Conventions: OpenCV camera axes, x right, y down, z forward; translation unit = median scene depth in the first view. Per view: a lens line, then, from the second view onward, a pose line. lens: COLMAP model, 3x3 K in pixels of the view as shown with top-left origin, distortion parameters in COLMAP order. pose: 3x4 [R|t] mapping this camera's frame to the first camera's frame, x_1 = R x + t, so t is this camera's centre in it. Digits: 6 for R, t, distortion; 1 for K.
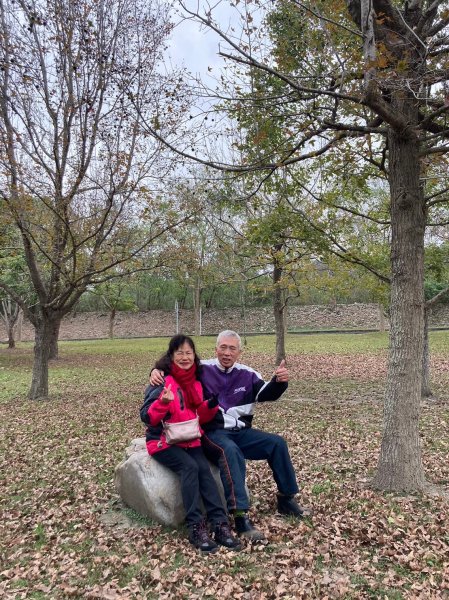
lens RADIAL K [[466.7, 0, 226.6], [0, 466.7, 299.6], [0, 0, 1]] dist [-0.005397, 0.002042]
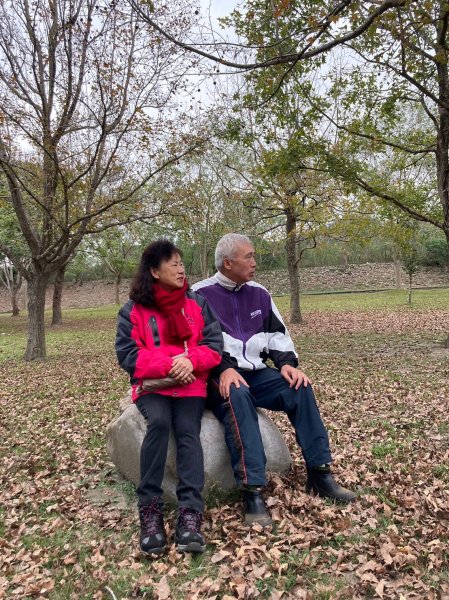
lens RADIAL K [[450.4, 0, 222.7], [0, 450.4, 299.8], [0, 0, 1]] dist [0.001649, -0.001950]
pose [[0.999375, -0.027593, -0.022077, -0.022415], [0.028798, 0.998001, 0.056247, 0.083387], [0.020481, -0.056848, 0.998173, 0.202716]]
